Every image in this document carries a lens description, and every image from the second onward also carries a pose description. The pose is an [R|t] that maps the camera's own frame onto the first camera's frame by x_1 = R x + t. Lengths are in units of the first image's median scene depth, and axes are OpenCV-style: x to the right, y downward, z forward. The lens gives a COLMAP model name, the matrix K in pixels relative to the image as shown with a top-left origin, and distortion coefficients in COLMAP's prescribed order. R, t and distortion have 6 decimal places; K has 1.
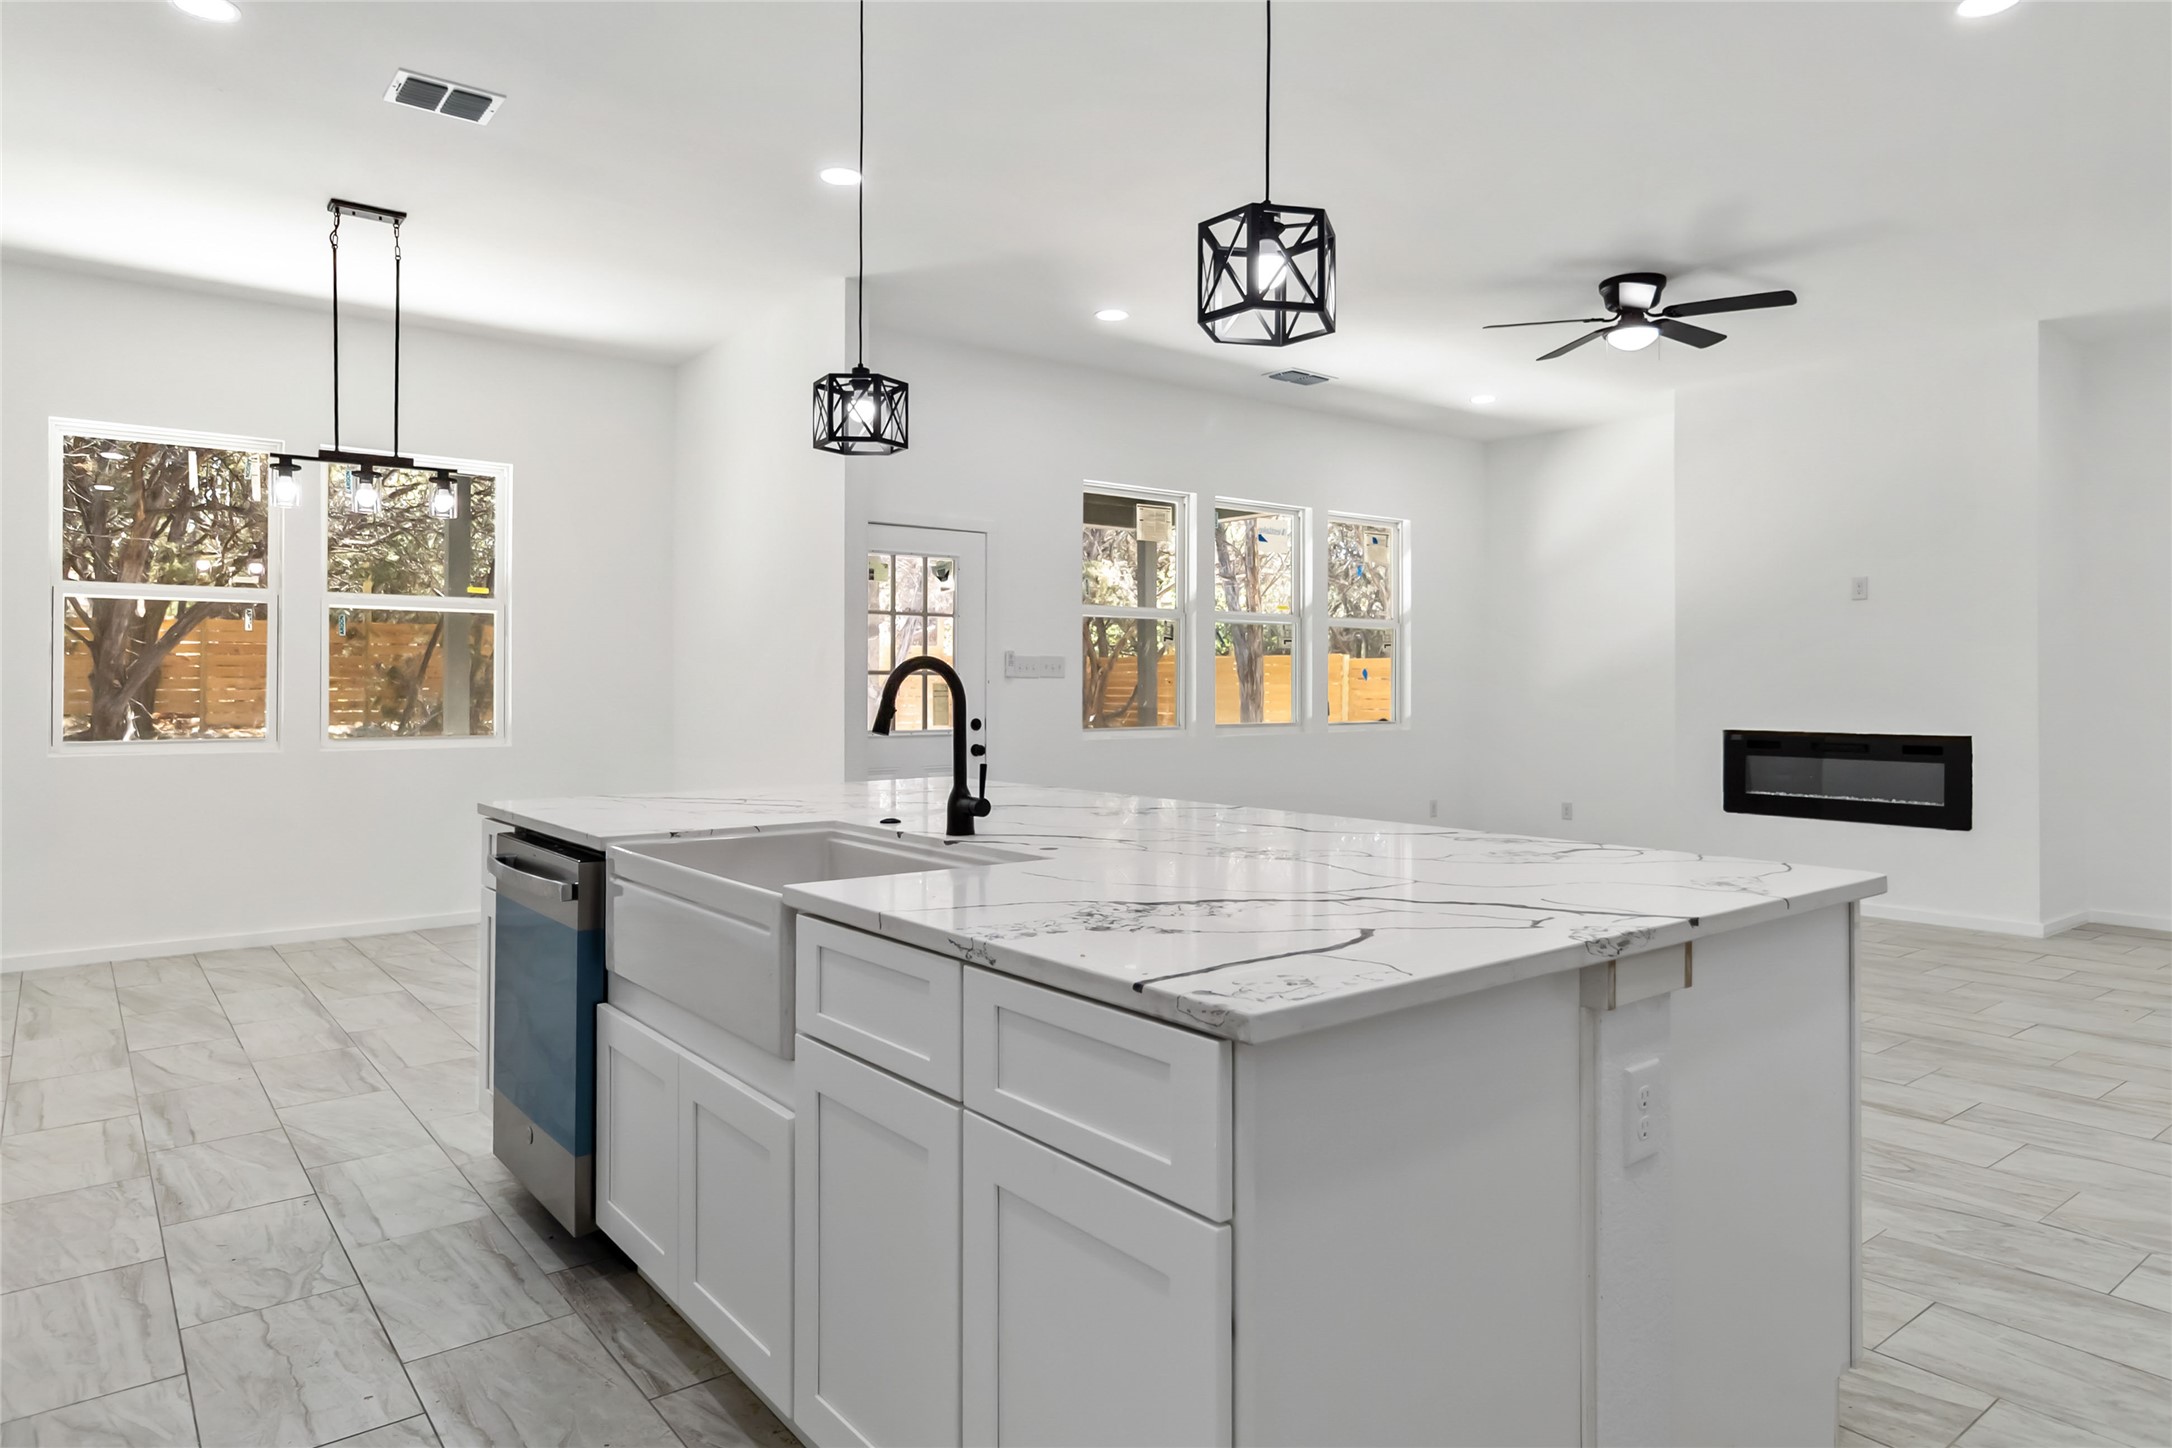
lens RADIAL K [[1307.0, 0, 1094.0], [0, 1307.0, 676.8], [0, 0, 1]] dist [0.002718, 0.002508]
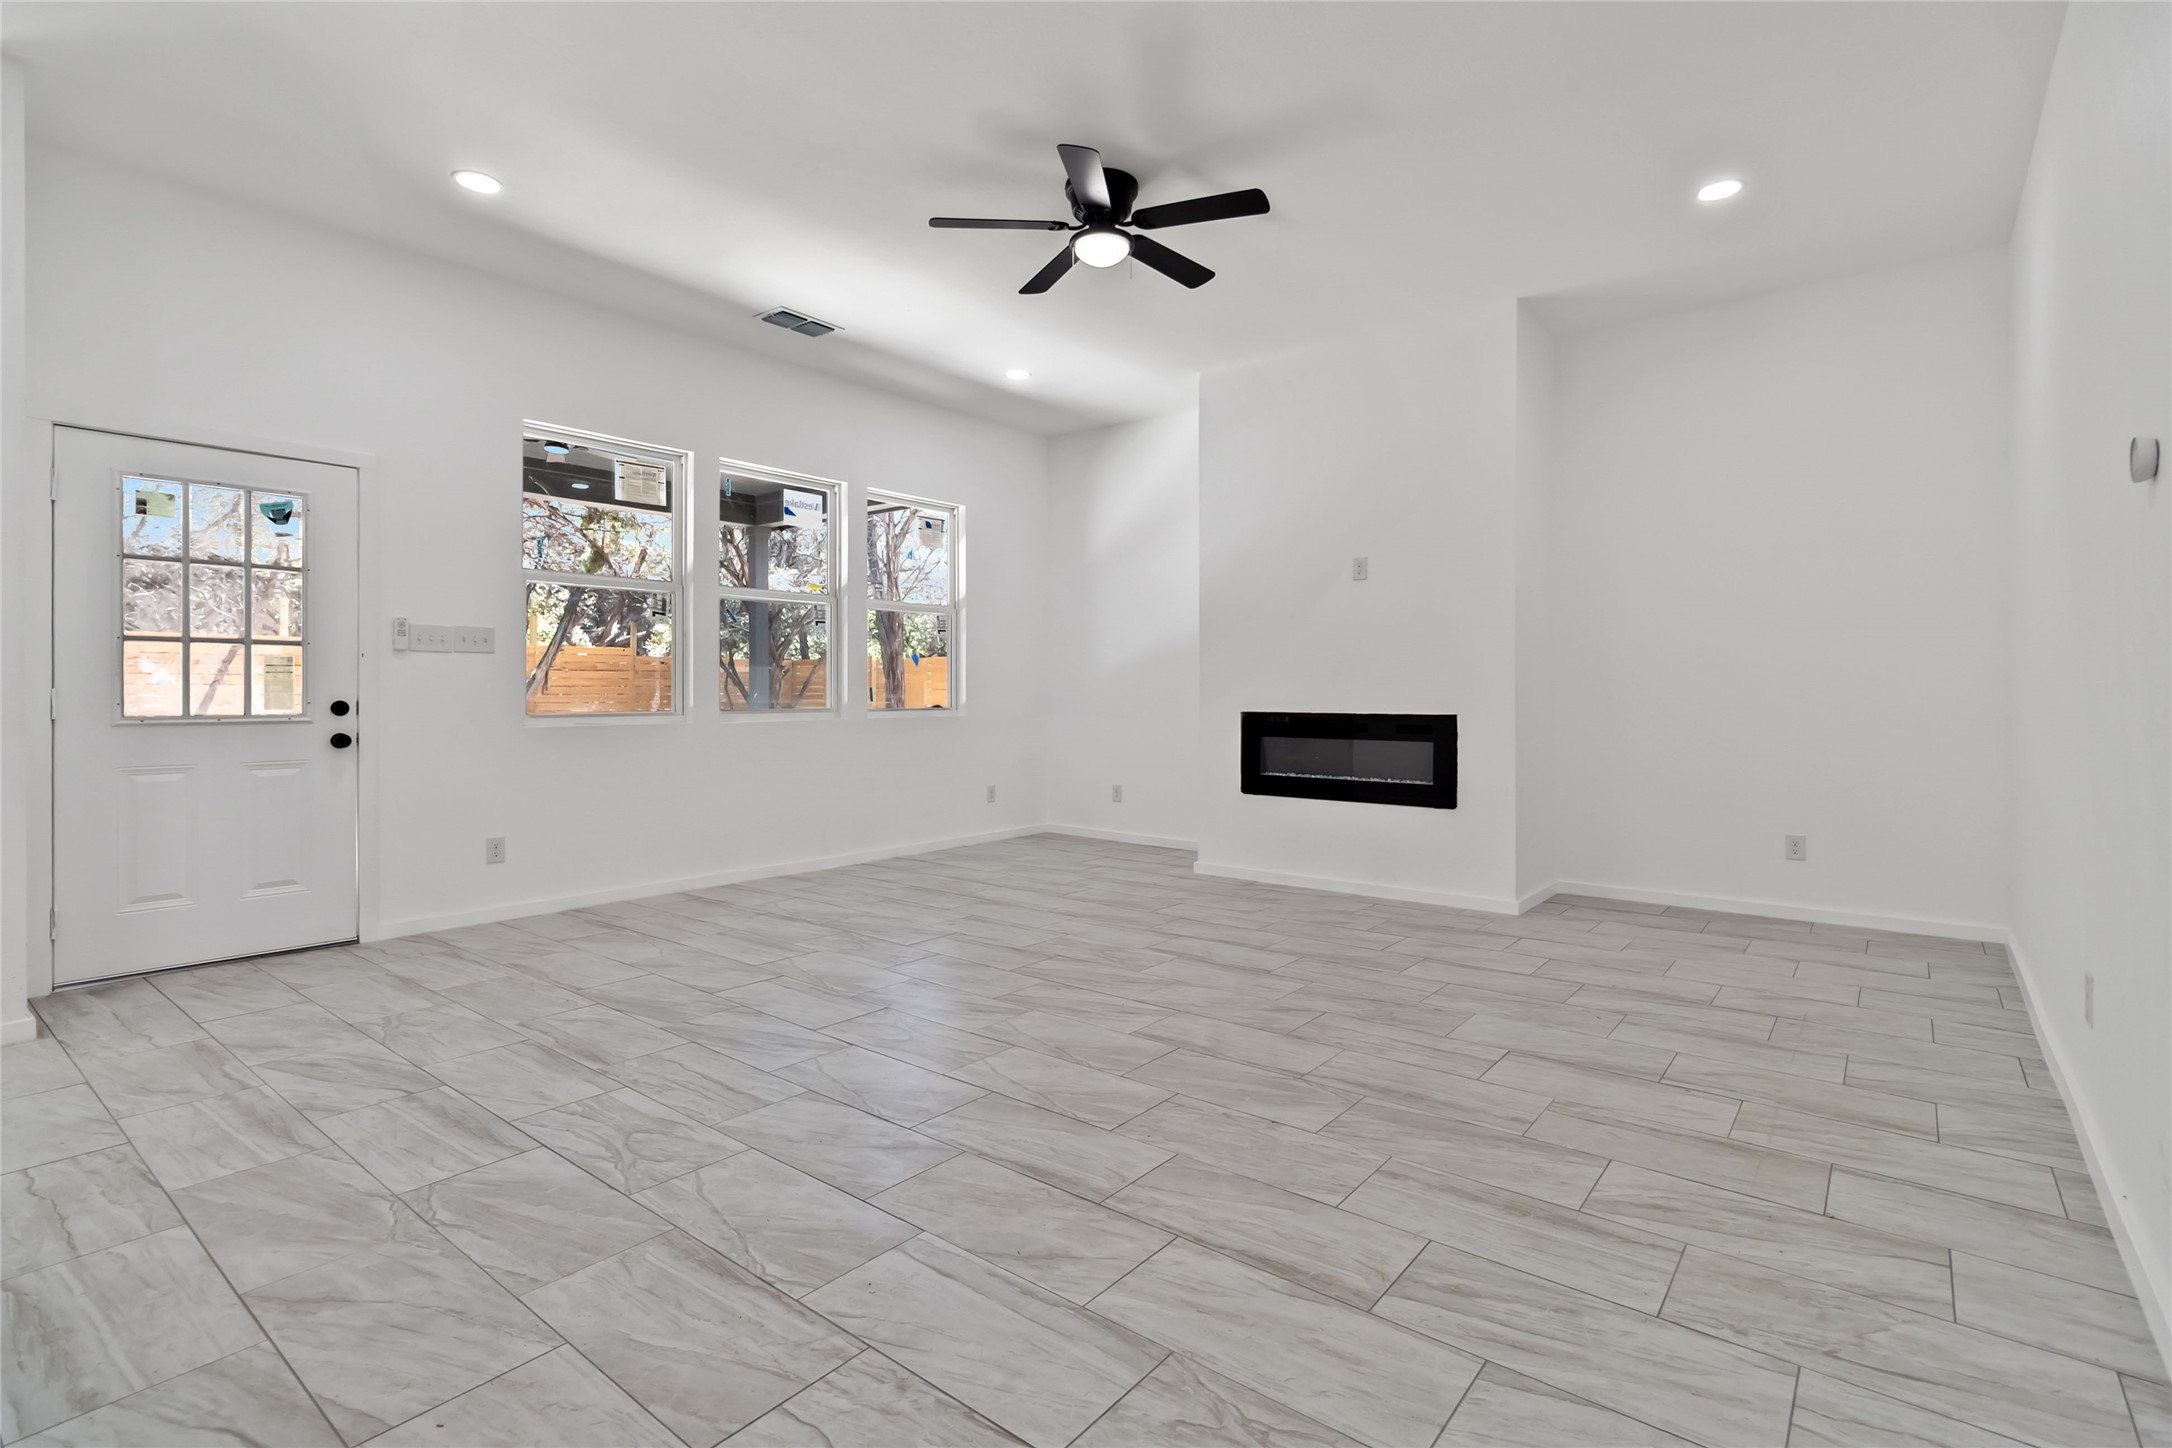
lens RADIAL K [[1016.0, 0, 1096.5], [0, 1016.0, 689.8], [0, 0, 1]] dist [0.004958, -0.000082]
pose [[0.973827, -0.000282, 0.227291, 0.221037], [-0.000965, 0.999985, 0.005377, 0.021875], [-0.227289, -0.005455, 0.973812, 0.299997]]
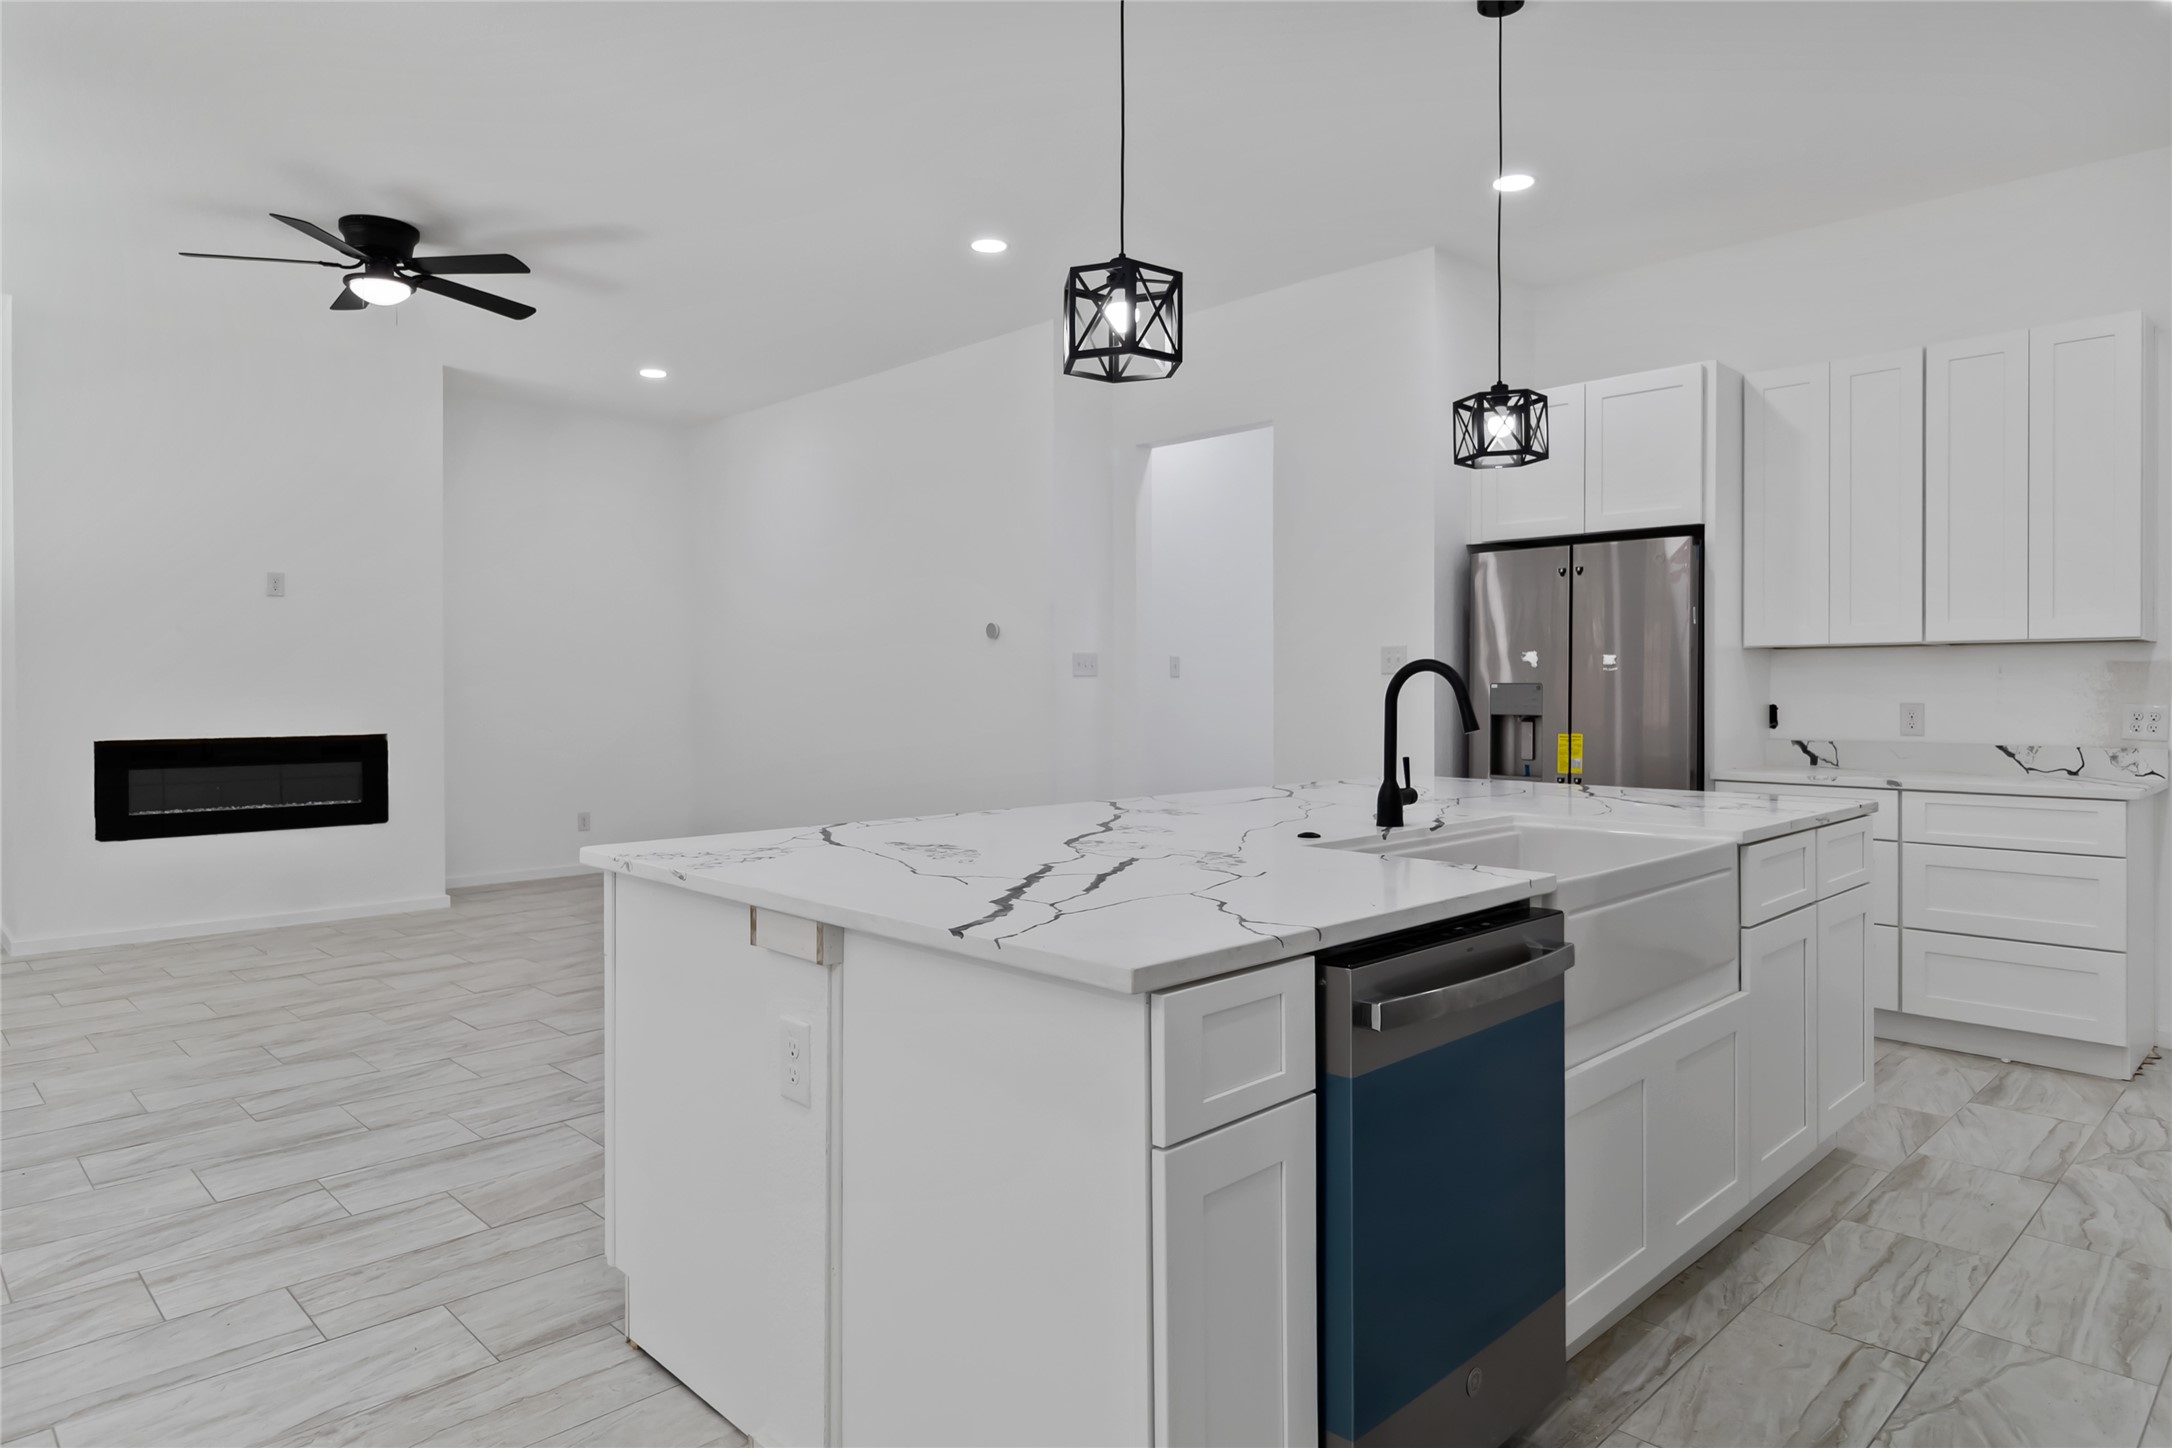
lens RADIAL K [[1307.0, 0, 1090.2], [0, 1307.0, 720.0], [0, 0, 1]] dist [0.002718, 0.002508]
pose [[-0.107489, -0.025366, 0.993883, -0.443124], [-0.006069, 0.999673, 0.024857, 0.003838], [-0.994188, -0.003360, -0.107608, 0.533691]]
